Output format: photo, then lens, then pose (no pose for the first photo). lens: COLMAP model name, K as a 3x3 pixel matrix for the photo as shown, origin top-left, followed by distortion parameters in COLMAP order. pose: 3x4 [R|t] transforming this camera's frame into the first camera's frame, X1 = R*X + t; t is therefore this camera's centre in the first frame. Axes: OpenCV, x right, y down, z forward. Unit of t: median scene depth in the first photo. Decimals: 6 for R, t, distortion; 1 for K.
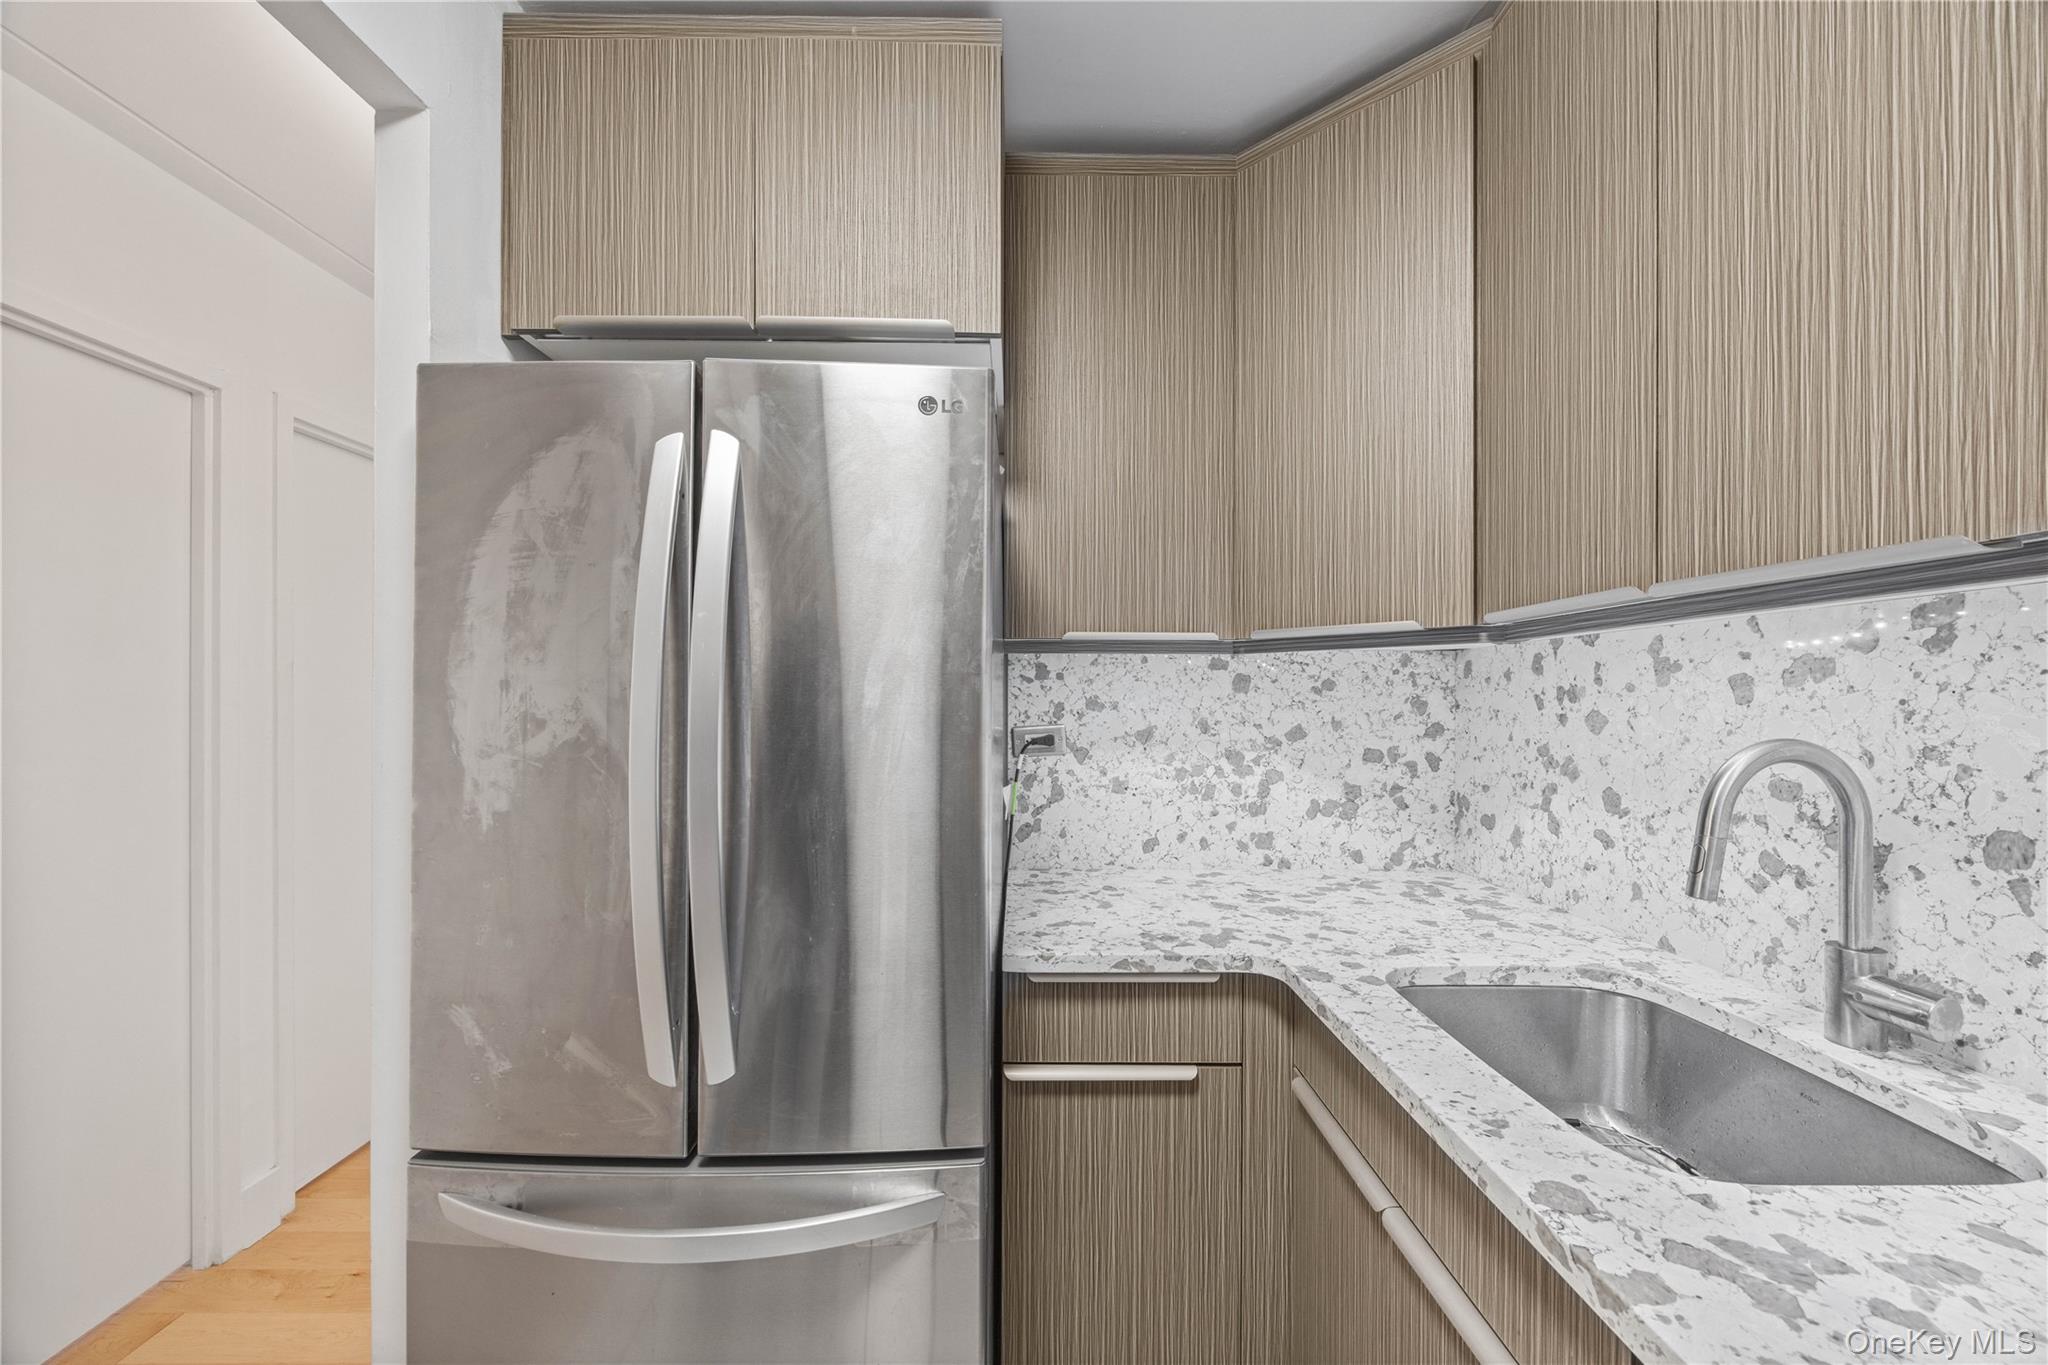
lens RADIAL K [[783.0, 0, 1028.7], [0, 783.0, 697.9], [0, 0, 1]] dist [-0.002091, 0.000002]
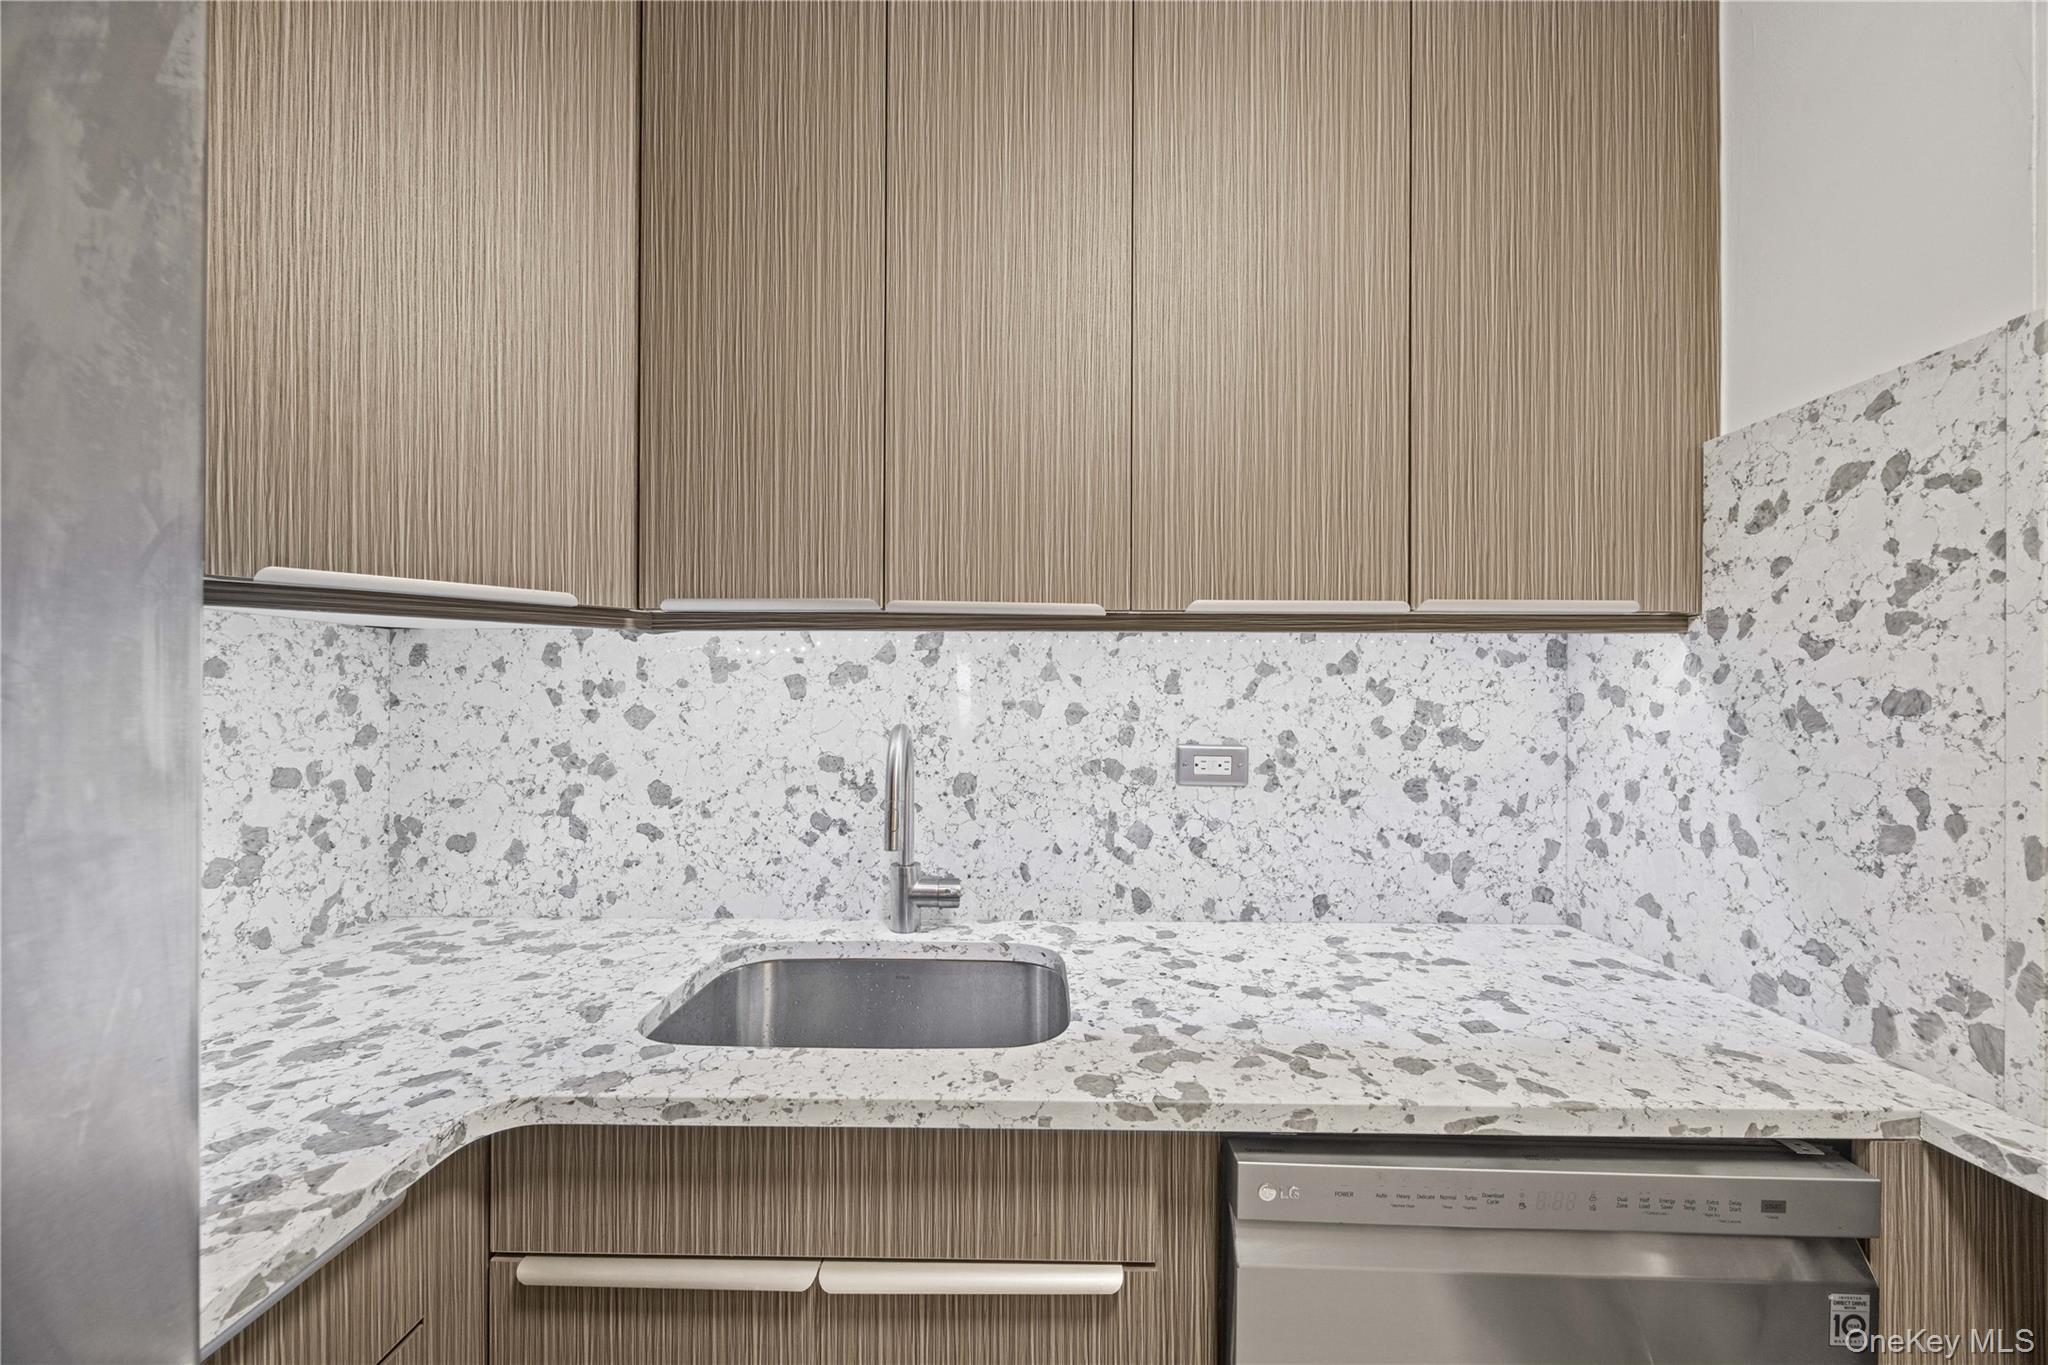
lens RADIAL K [[784.4, 0, 1021.1], [0, 784.4, 699.2], [0, 0, 1]] dist [-0.001040, 0.000285]
pose [[0.022975, -0.001325, 0.999735, -0.283610], [-0.006445, 0.999978, 0.001474, 0.003610], [-0.999715, -0.006477, 0.022966, 0.516261]]
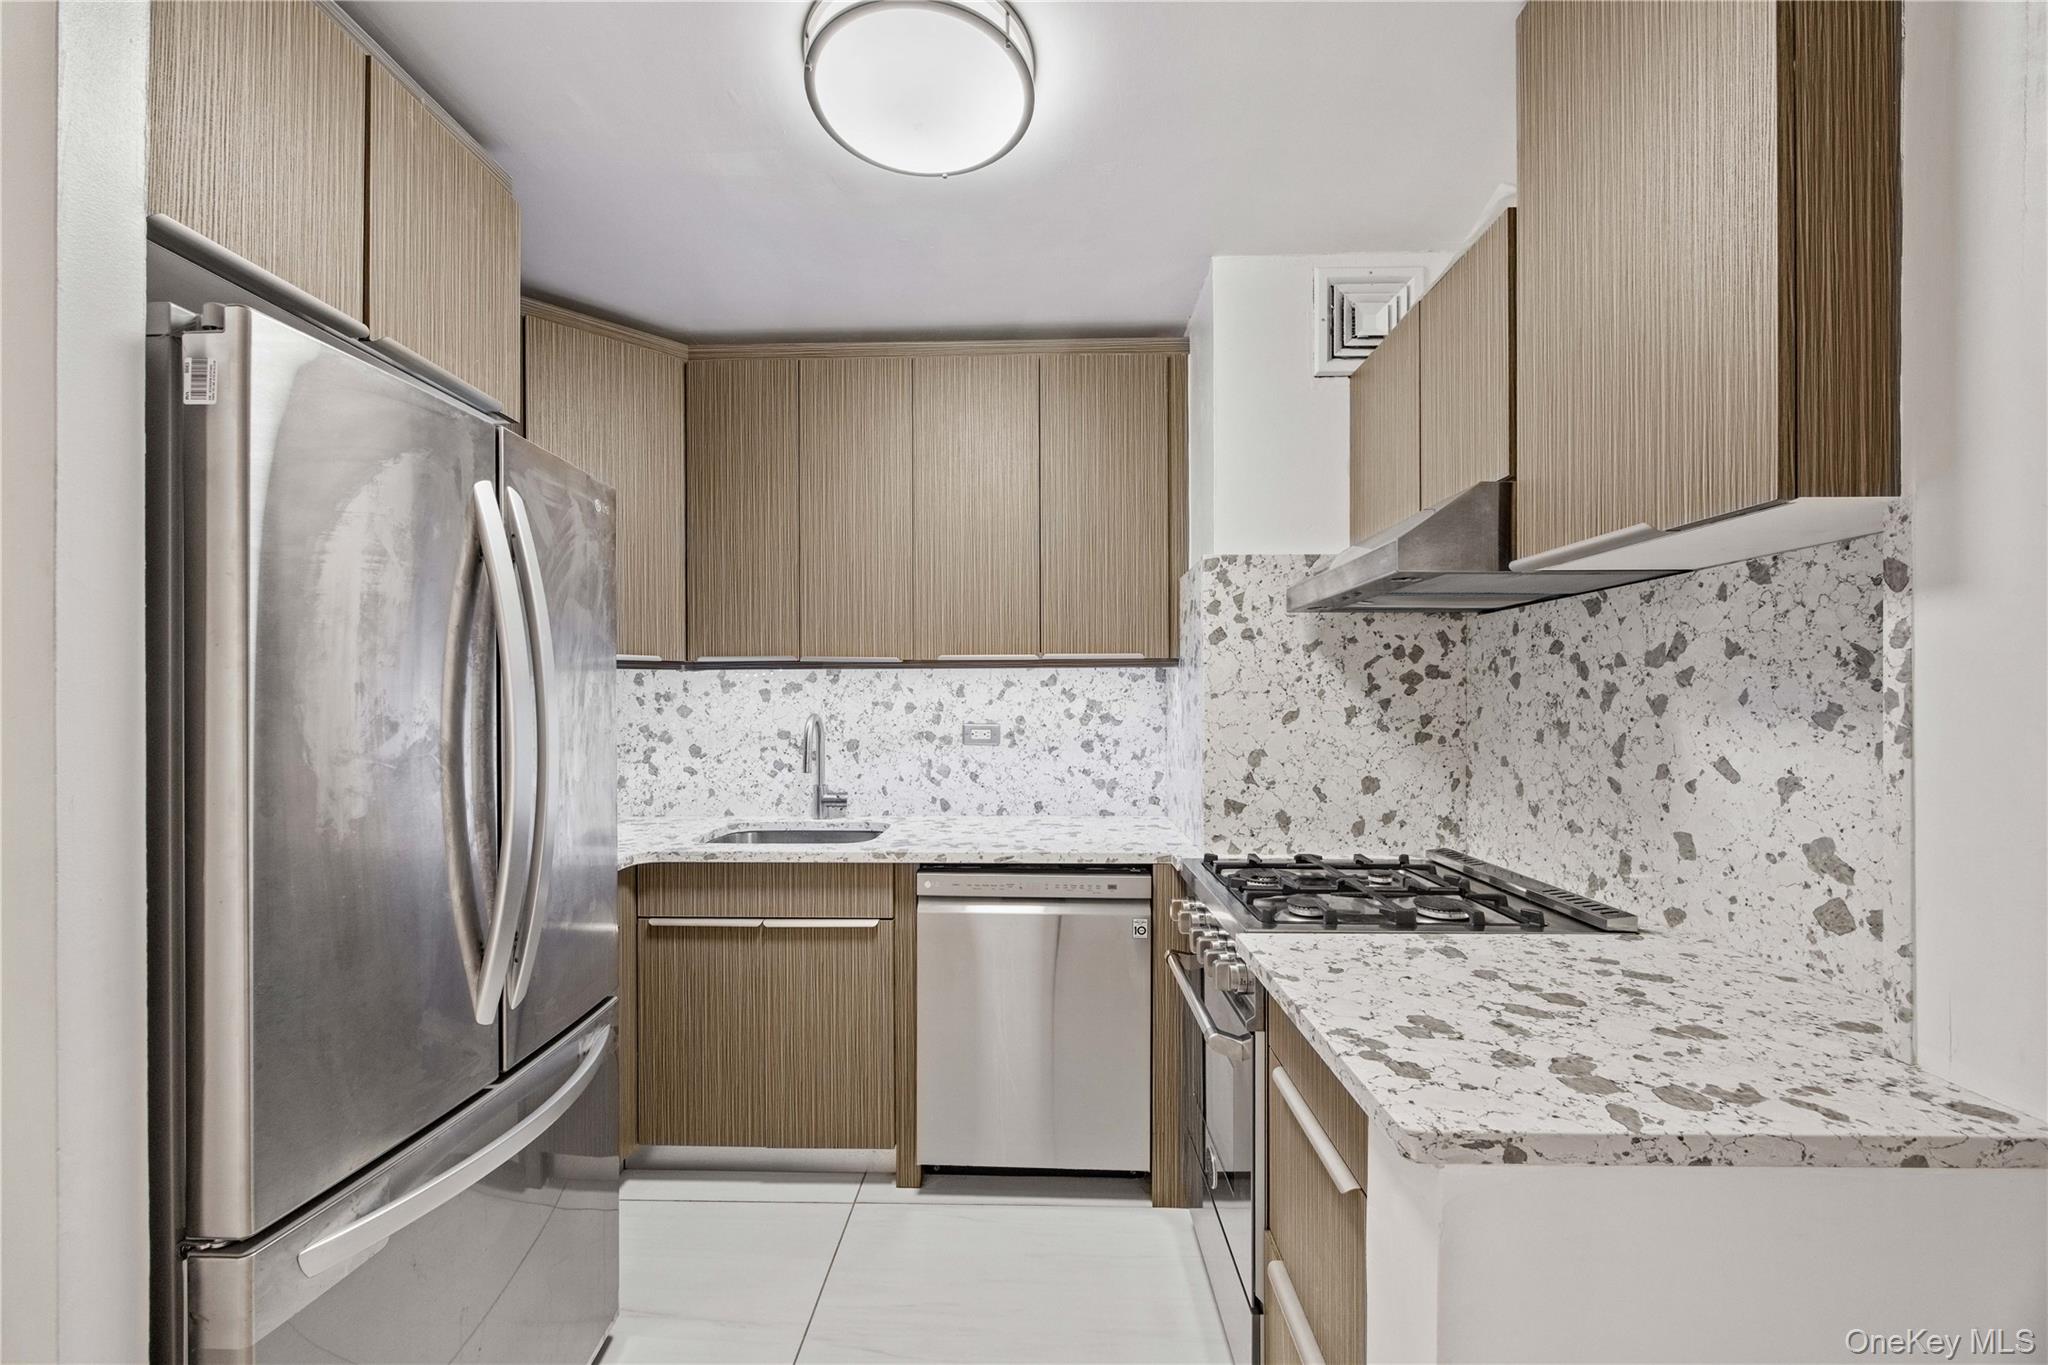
lens RADIAL K [[784.4, 0, 1021.1], [0, 784.4, 699.2], [0, 0, 1]] dist [-0.001040, 0.000285]
pose [[0.038322, -0.002680, 0.999262, -1.241598], [0.001881, 0.999995, 0.002609, -0.003090], [-0.999264, 0.001780, 0.038327, 0.102462]]
